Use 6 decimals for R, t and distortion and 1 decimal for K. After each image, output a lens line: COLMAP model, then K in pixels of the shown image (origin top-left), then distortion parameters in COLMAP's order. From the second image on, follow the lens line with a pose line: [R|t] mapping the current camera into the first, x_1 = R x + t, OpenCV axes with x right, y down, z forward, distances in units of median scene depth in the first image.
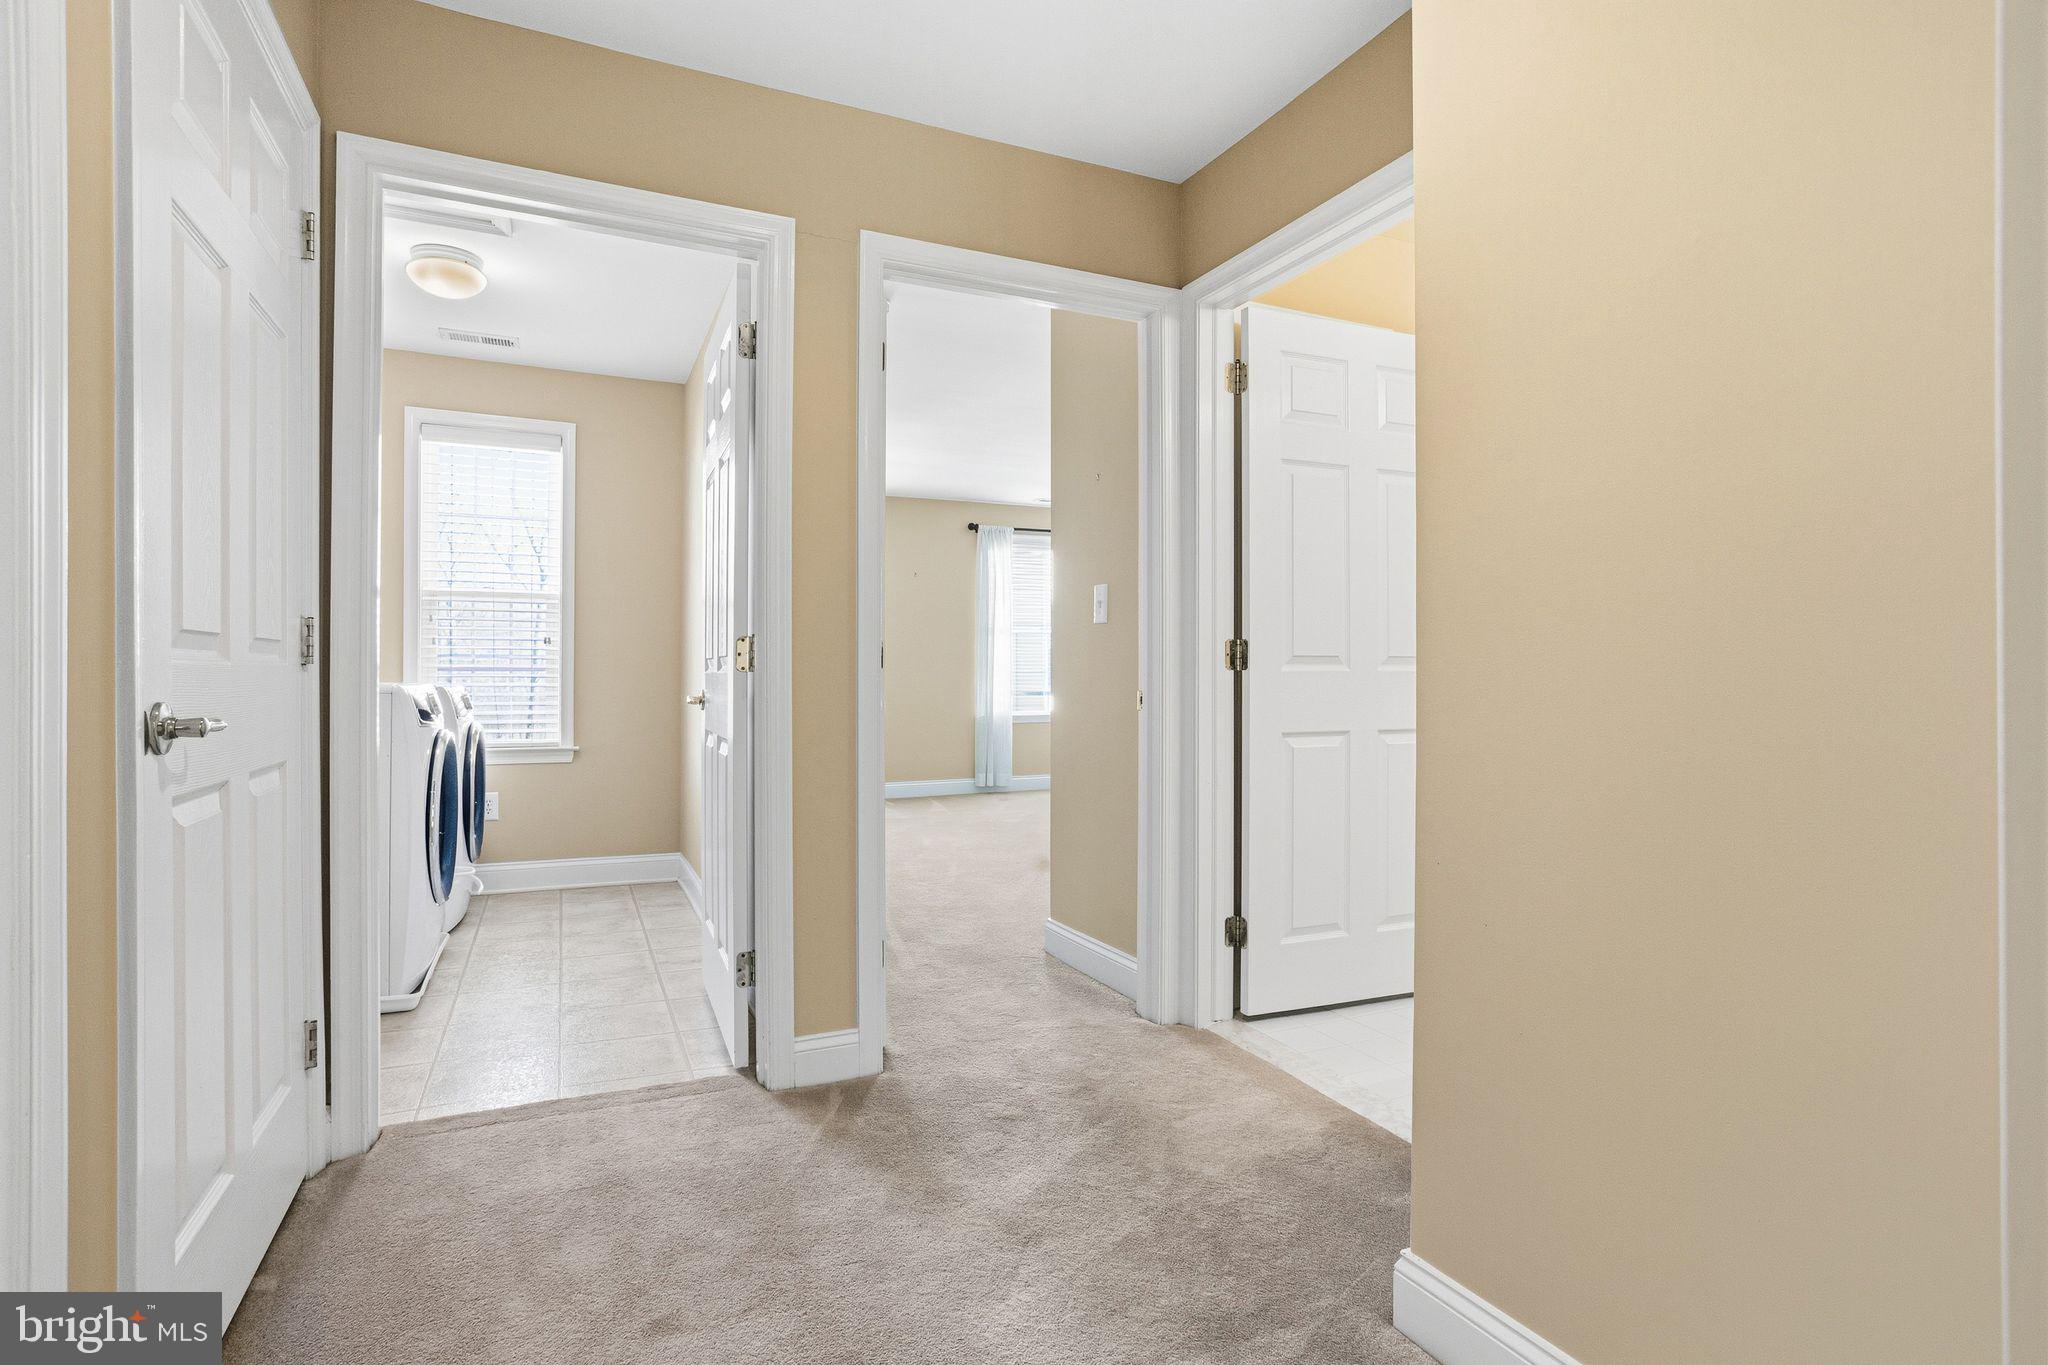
lens RADIAL K [[982.1, 0, 1005.0], [0, 982.1, 682.1], [0, 0, 1]] dist [-0.004237, 0.001259]
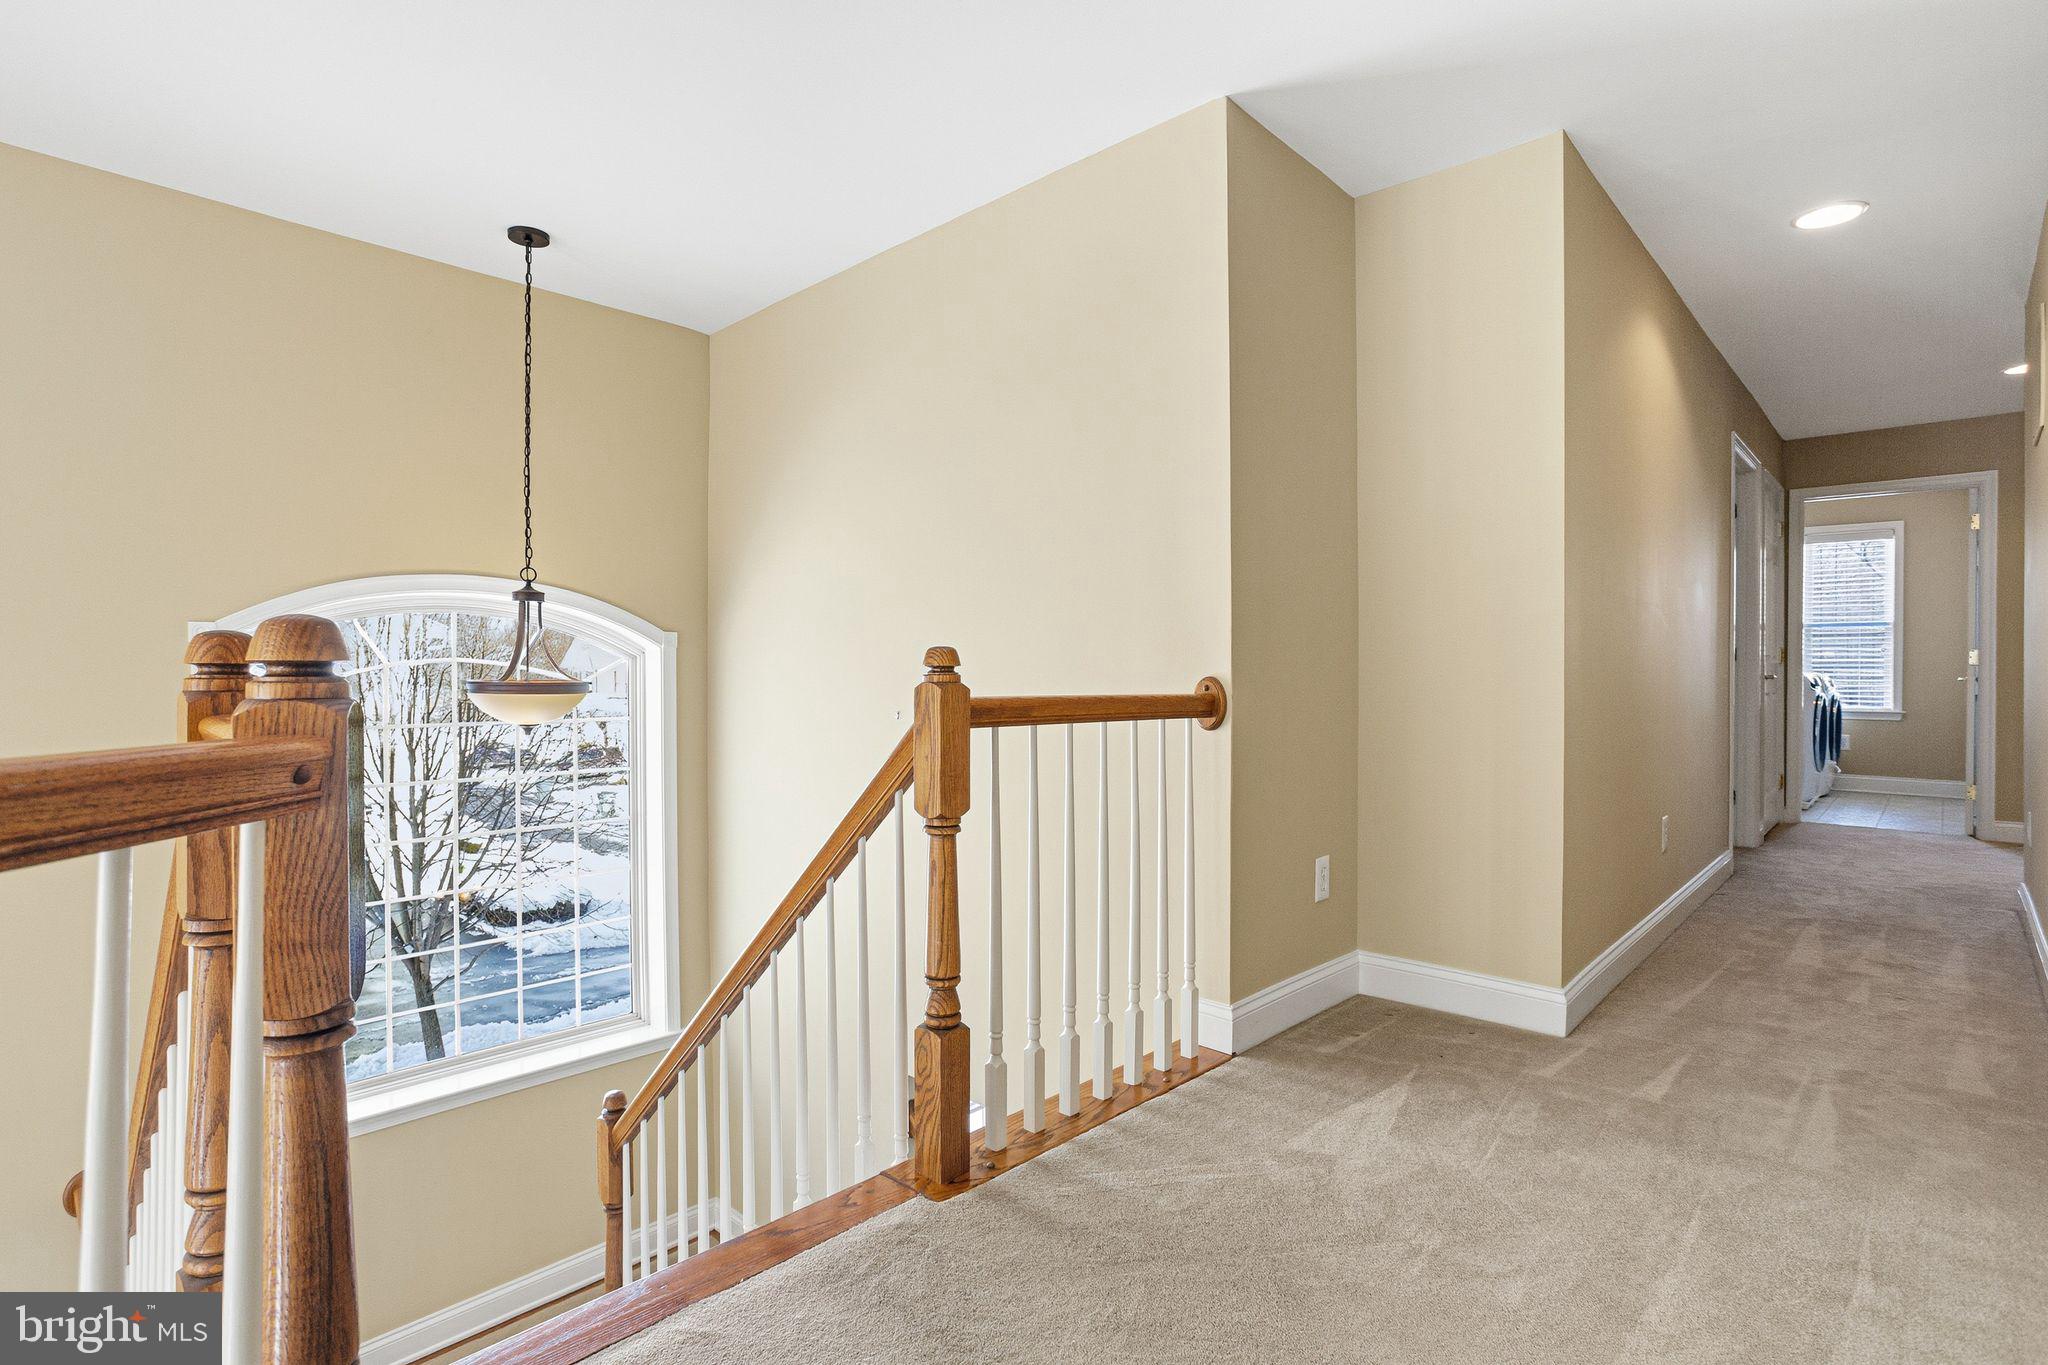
lens RADIAL K [[982.1, 0, 1007.8], [0, 982.1, 690.7], [0, 0, 1]] dist [-0.004237, 0.001259]
pose [[0.374590, 0.003396, -0.927184, 0.563930], [-0.001913, 0.999994, 0.002890, 0.028447], [0.927188, 0.000691, 0.374595, -1.093065]]
